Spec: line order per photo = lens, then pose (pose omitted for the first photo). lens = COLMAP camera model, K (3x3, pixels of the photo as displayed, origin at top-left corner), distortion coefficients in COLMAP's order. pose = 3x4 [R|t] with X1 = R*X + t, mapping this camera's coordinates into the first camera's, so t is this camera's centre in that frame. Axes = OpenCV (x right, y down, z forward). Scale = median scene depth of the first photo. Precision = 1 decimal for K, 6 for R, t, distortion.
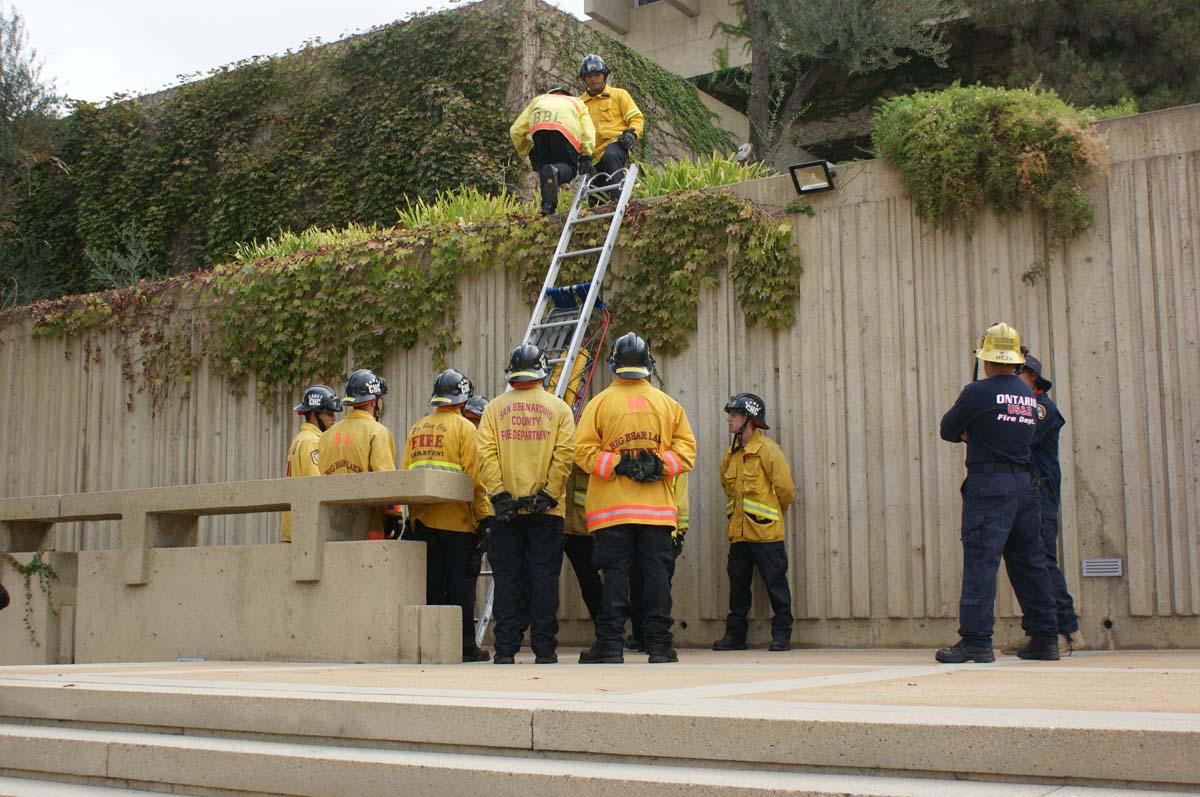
lens RADIAL K [[1531.1, 0, 600.0], [0, 1531.1, 398.5], [0, 0, 1]] dist [-0.092768, 0.111591]
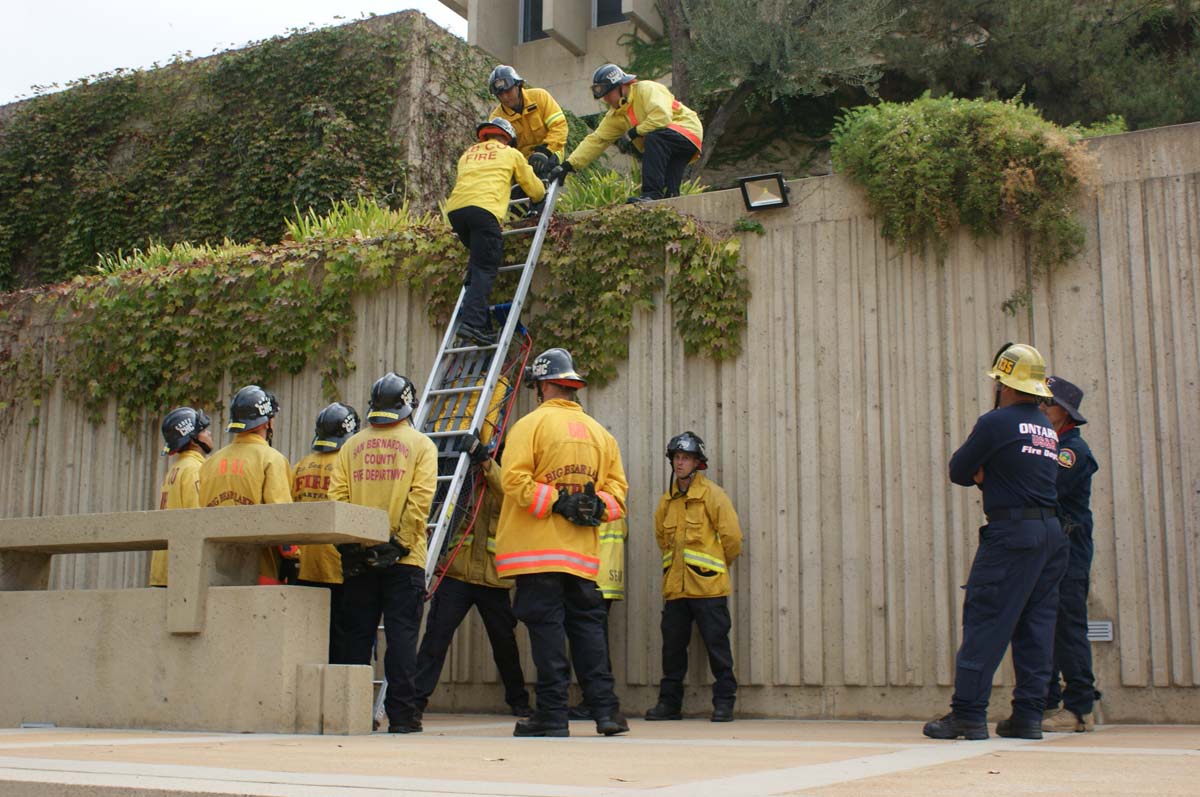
lens RADIAL K [[1531.1, 0, 600.0], [0, 1531.1, 398.5], [0, 0, 1]] dist [-0.092768, 0.111591]
pose [[0.994582, 0.029394, 0.099712, -0.042715], [-0.025424, 0.998842, -0.040850, 0.015640], [-0.100798, 0.038093, 0.994177, 0.116078]]
